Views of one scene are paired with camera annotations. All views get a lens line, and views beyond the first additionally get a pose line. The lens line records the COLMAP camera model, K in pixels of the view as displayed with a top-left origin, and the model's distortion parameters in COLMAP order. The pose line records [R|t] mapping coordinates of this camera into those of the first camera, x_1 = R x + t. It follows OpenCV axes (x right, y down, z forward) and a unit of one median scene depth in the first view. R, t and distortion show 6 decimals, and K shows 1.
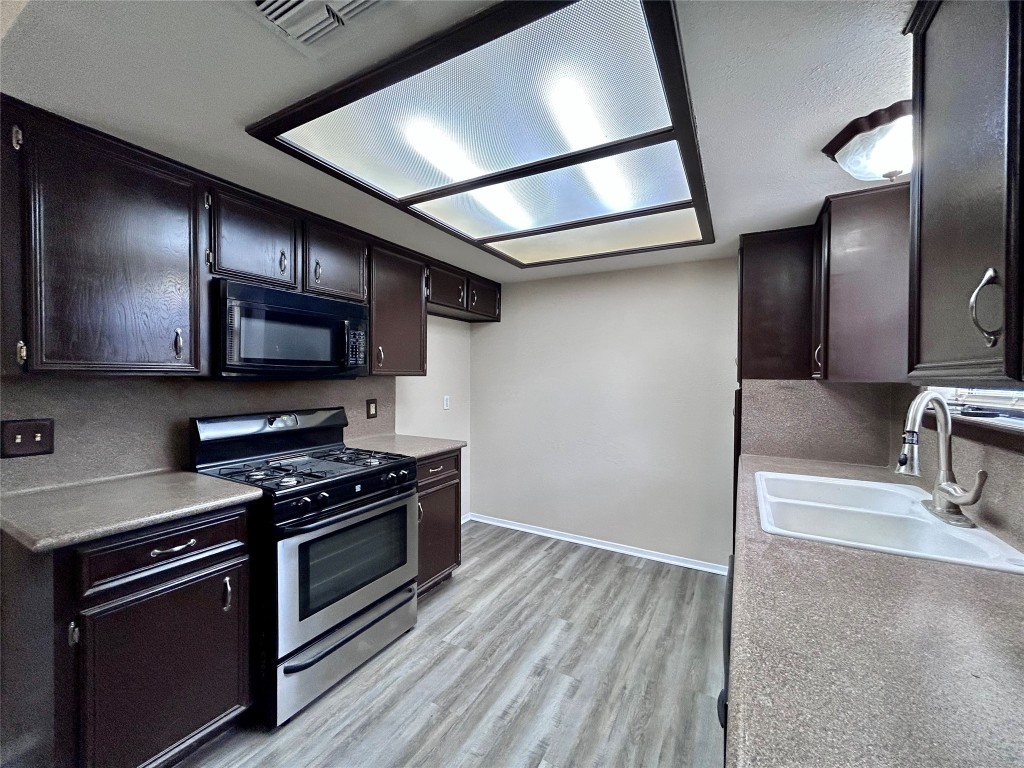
lens RADIAL K [[410.3, 0, 512.0], [0, 410.3, 384.0], [0, 0, 1]] dist [0.001079, 0.000199]
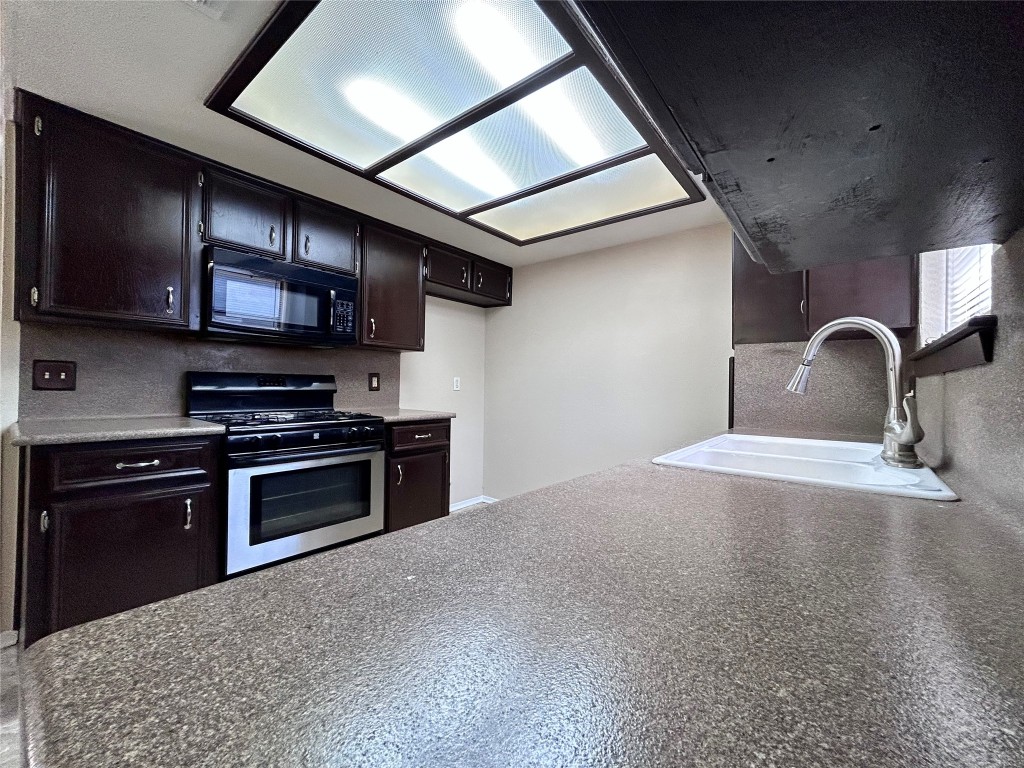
lens RADIAL K [[408.0, 0, 512.0], [0, 408.0, 384.0], [0, 0, 1]] dist [-0.001441, 0.000044]
pose [[0.985091, 0.007438, -0.171873, 0.235514], [-0.012090, 0.999588, -0.026037, 0.108840], [0.171608, 0.027726, 0.984775, 0.025764]]
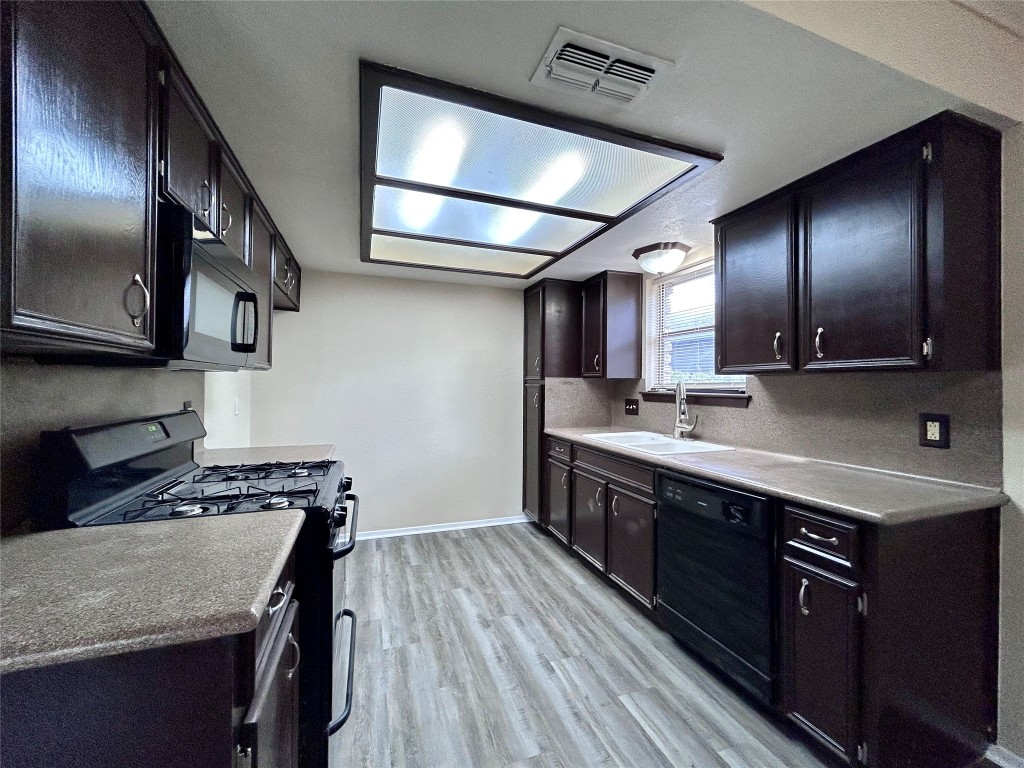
lens RADIAL K [[410.3, 0, 512.0], [0, 410.3, 384.0], [0, 0, 1]] dist [0.001079, 0.000199]
pose [[0.658501, 0.000910, 0.752579, -0.624739], [0.010717, 0.999887, -0.010586, 0.026917], [-0.752503, 0.015036, 0.658417, 0.138614]]
